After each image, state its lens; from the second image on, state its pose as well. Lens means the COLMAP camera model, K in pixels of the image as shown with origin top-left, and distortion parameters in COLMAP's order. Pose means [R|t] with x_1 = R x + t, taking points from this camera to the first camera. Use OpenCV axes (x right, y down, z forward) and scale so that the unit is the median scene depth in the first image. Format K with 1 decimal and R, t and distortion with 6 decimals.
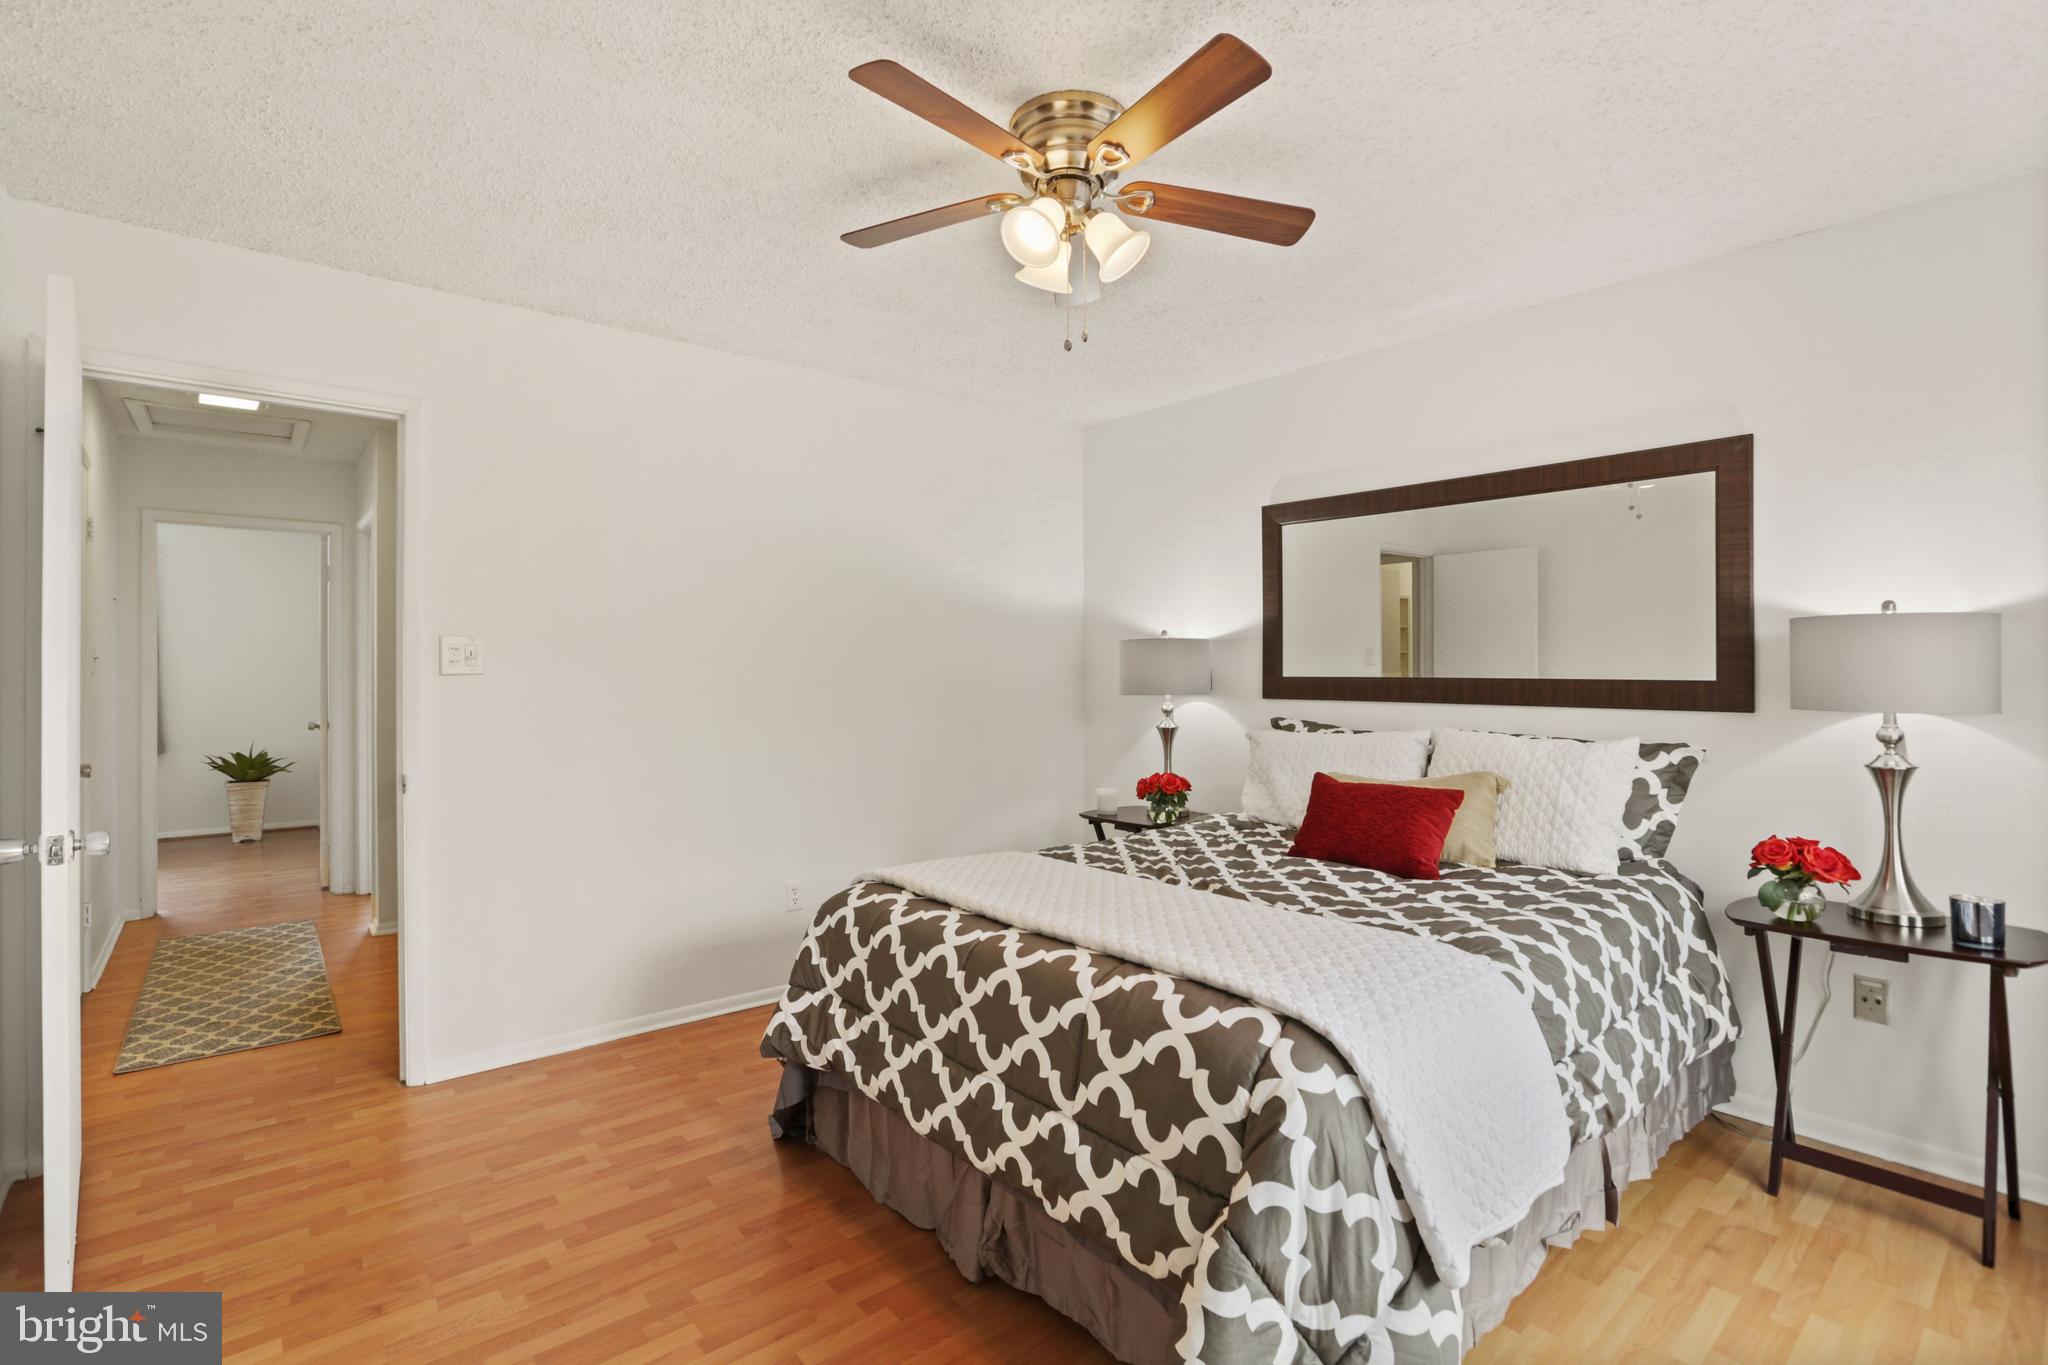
lens RADIAL K [[961.2, 0, 1008.4], [0, 961.2, 669.9], [0, 0, 1]] dist [-0.055905, 0.021735]
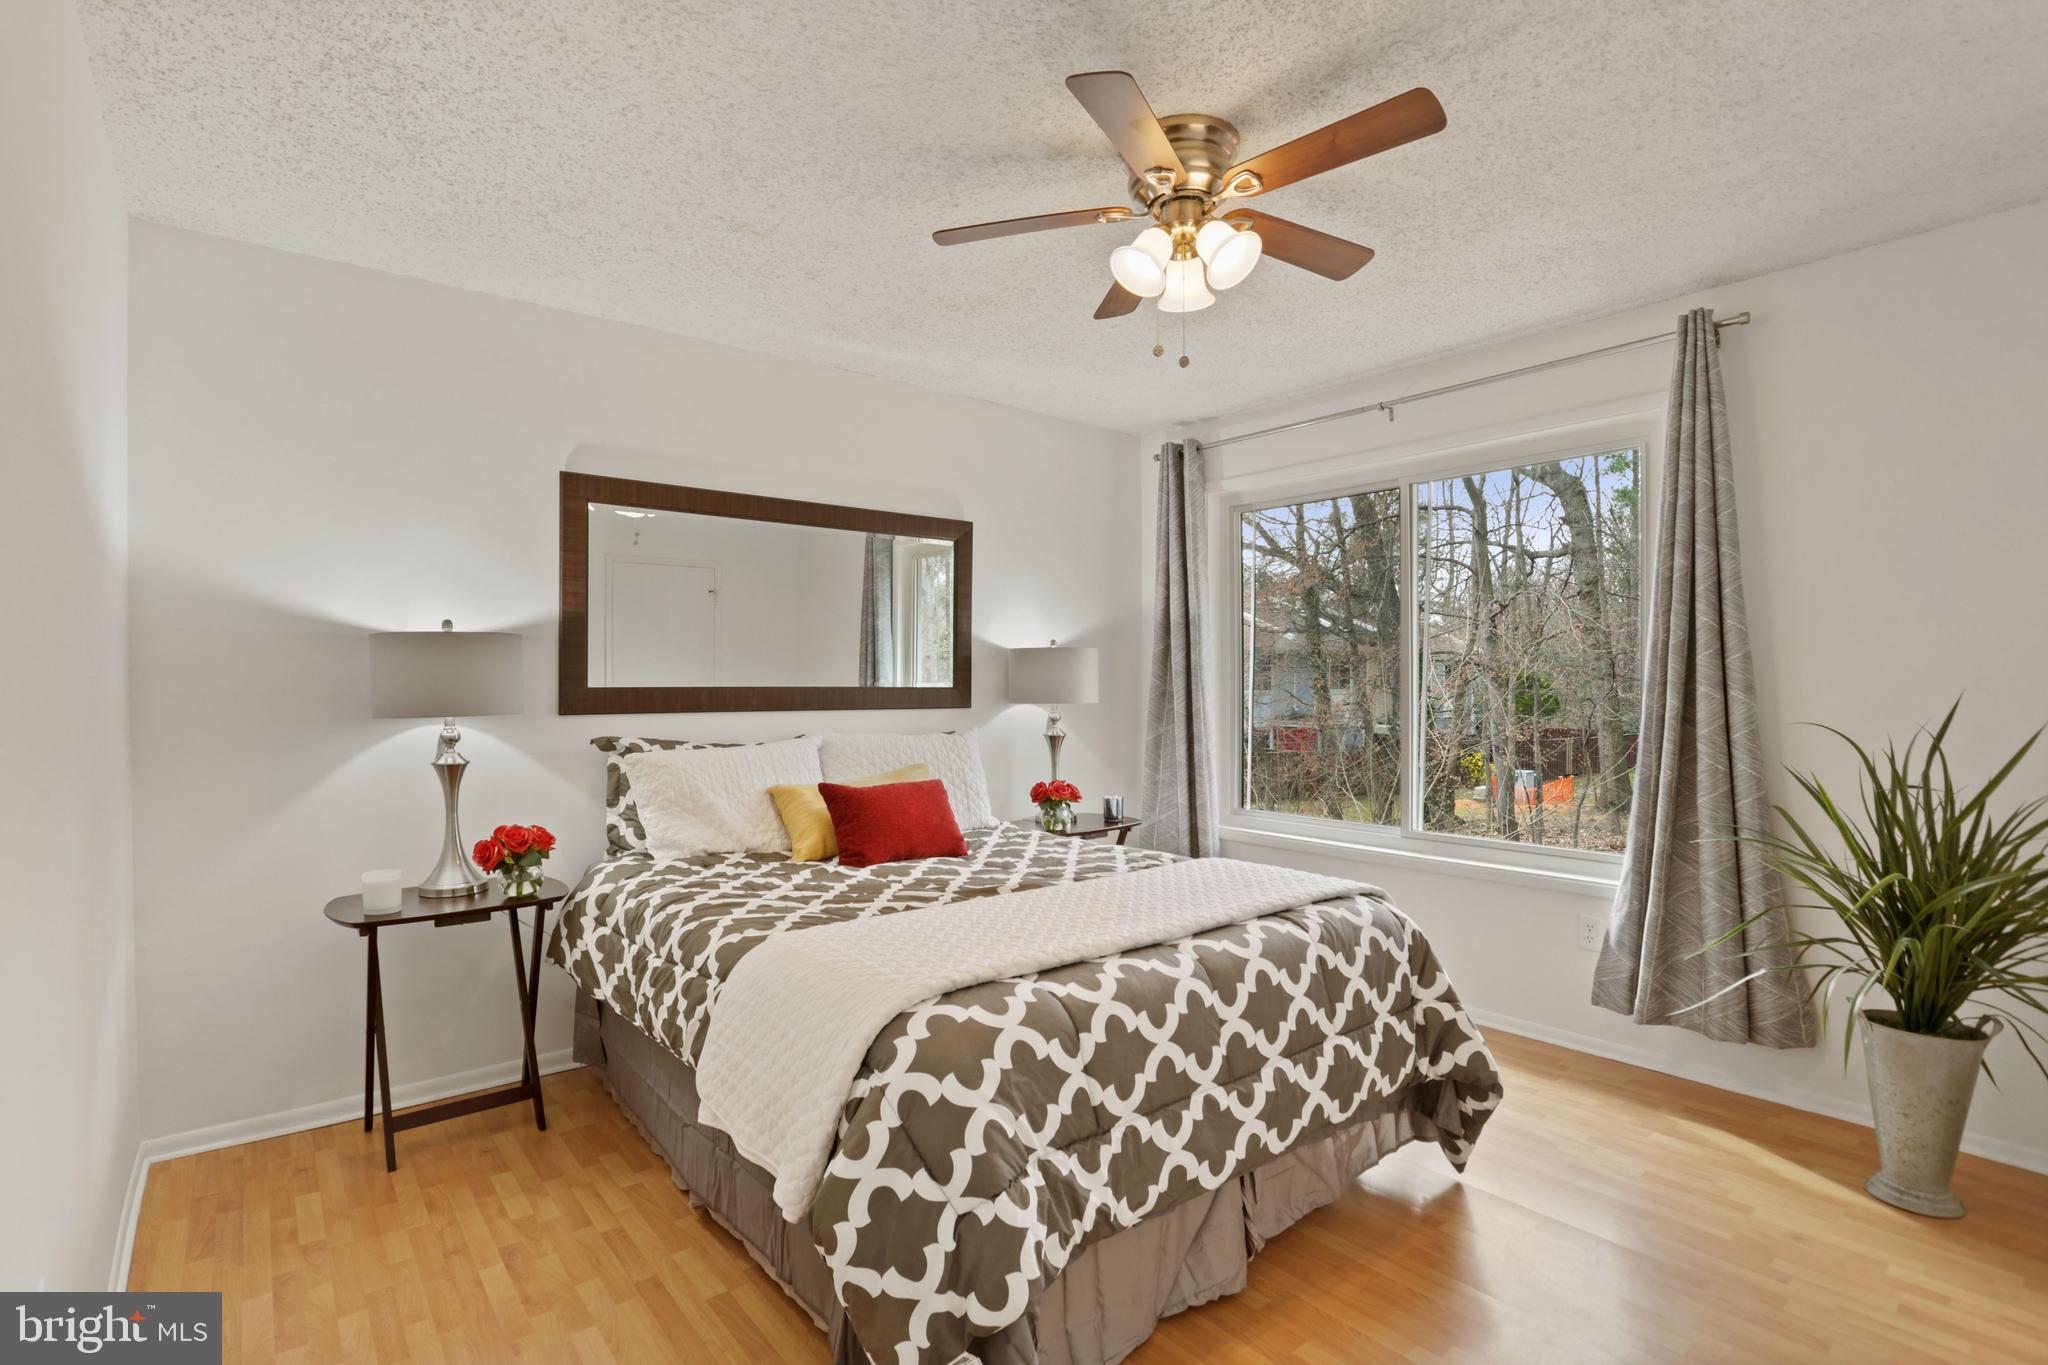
lens RADIAL K [[970.6, 0, 1009.6], [0, 970.6, 704.6], [0, 0, 1]] dist [-0.051923, 0.021566]
pose [[0.012373, -0.025720, 0.999593, -0.527965], [0.000277, 0.999669, 0.025718, 0.000539], [-0.999923, -0.000041, 0.012376, 0.628254]]
